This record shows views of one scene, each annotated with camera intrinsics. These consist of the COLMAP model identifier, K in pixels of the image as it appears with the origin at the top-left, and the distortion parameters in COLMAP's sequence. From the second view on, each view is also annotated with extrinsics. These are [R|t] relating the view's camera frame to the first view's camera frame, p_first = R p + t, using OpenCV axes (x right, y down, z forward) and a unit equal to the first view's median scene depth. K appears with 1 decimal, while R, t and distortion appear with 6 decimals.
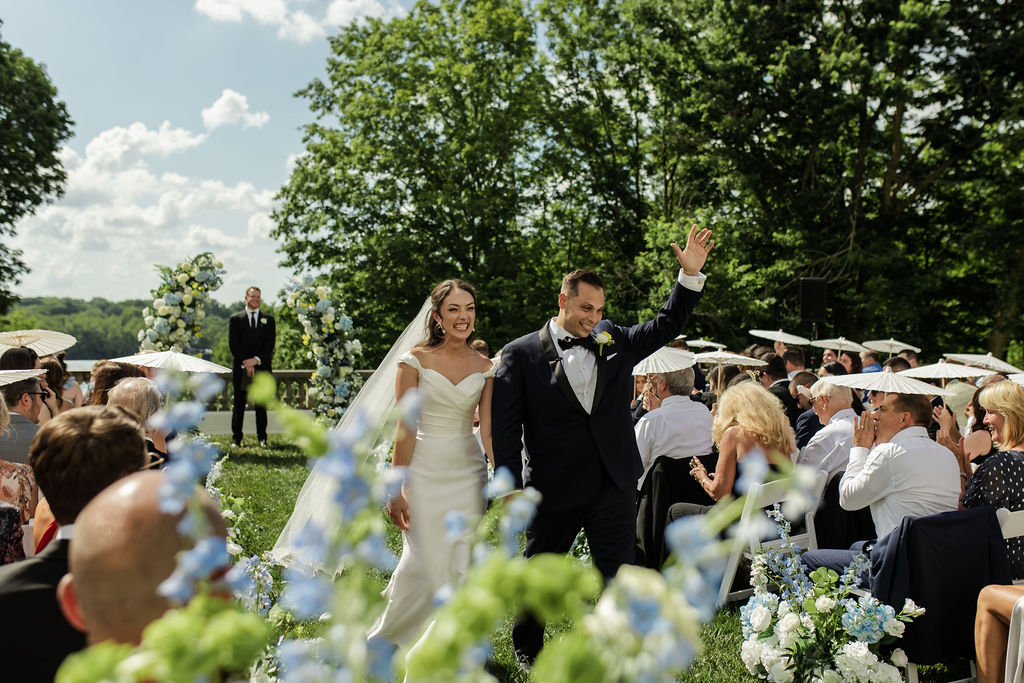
lens RADIAL K [[1095.4, 0, 577.7], [0, 1095.4, 311.8], [0, 0, 1]] dist [-0.010744, 0.000000]
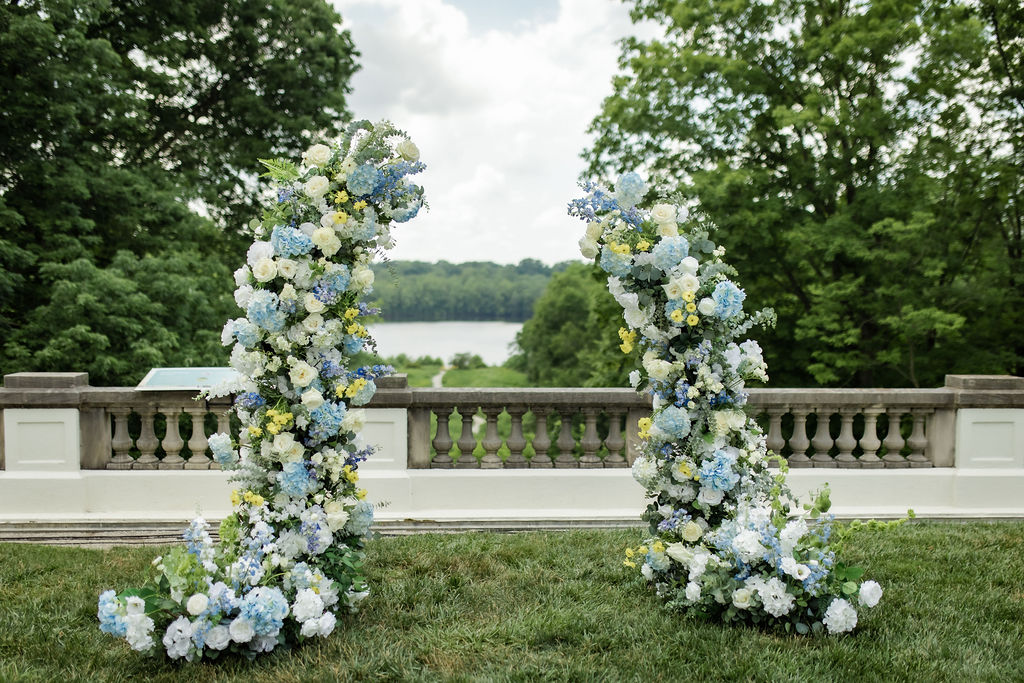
lens RADIAL K [[1030.7, 0, 487.5], [0, 1030.7, 368.7], [0, 0, 1]] dist [0.022096, 0.000000]
pose [[0.931613, 0.023267, -0.362707, -0.063675], [0.011504, 0.995561, 0.093412, 0.000066], [0.363271, -0.091196, 0.927210, 0.253784]]
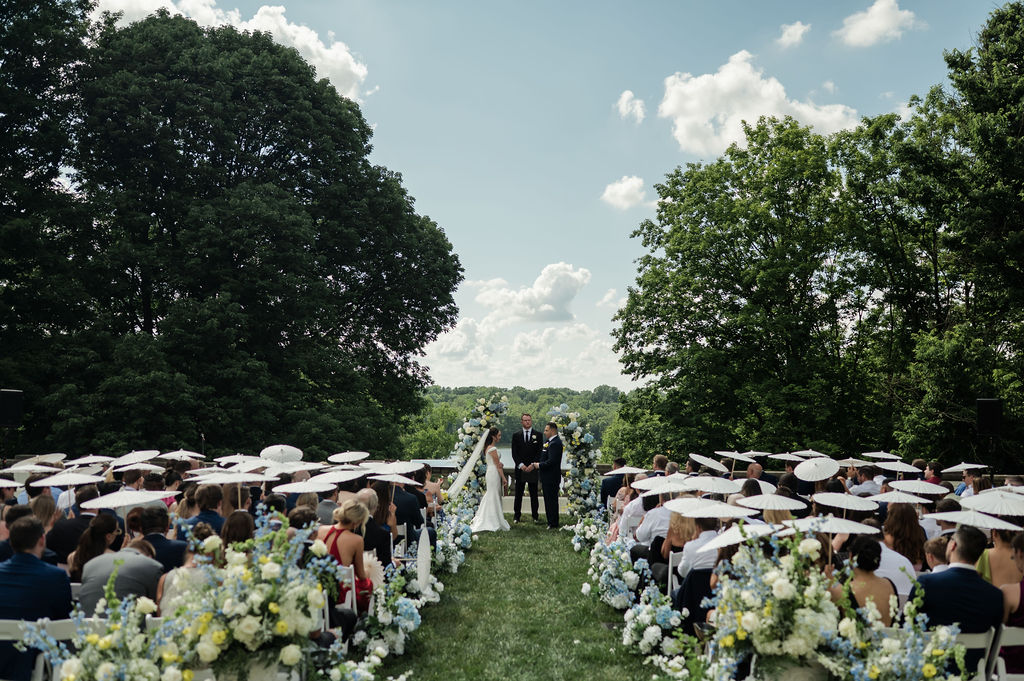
lens RADIAL K [[1036.6, 0, 521.1], [0, 1036.6, 339.3], [0, 0, 1]] dist [0.019822, 0.000000]
pose [[0.916067, -0.026960, -0.400119, 0.102625], [0.004391, 0.998352, -0.057217, -0.016776], [0.401002, 0.050657, 0.914676, -0.116318]]
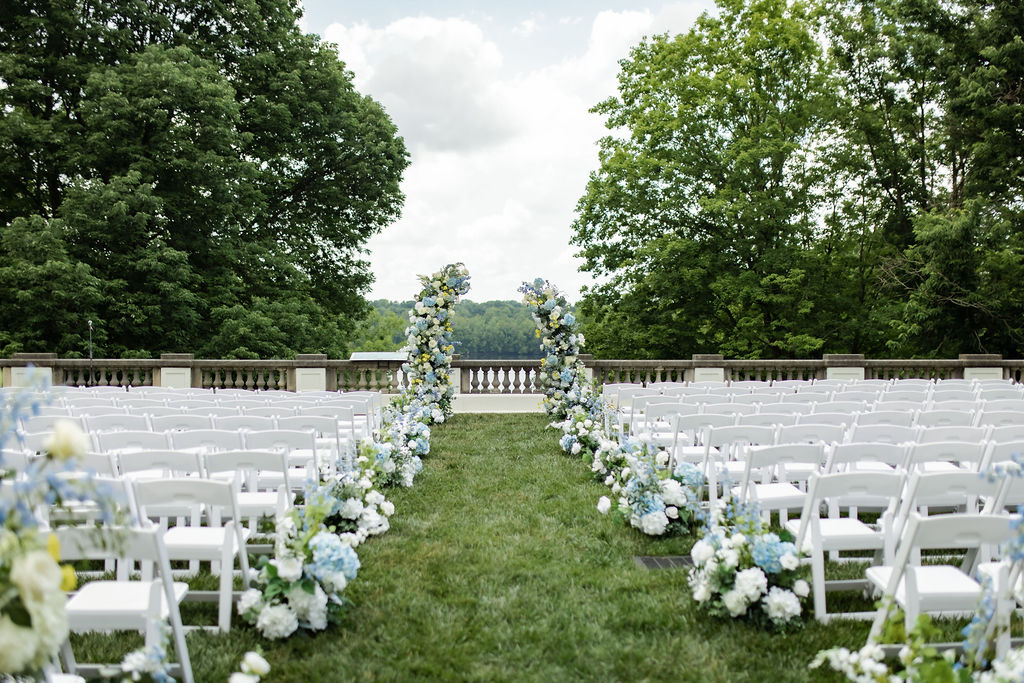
lens RADIAL K [[1030.7, 0, 519.1], [0, 1030.7, 346.0], [0, 0, 1]] dist [0.022096, 0.000000]
pose [[0.934472, -0.003224, -0.356022, 0.052622], [0.016267, 0.999301, 0.033647, 0.000356], [0.355665, -0.037233, 0.933871, -0.021375]]
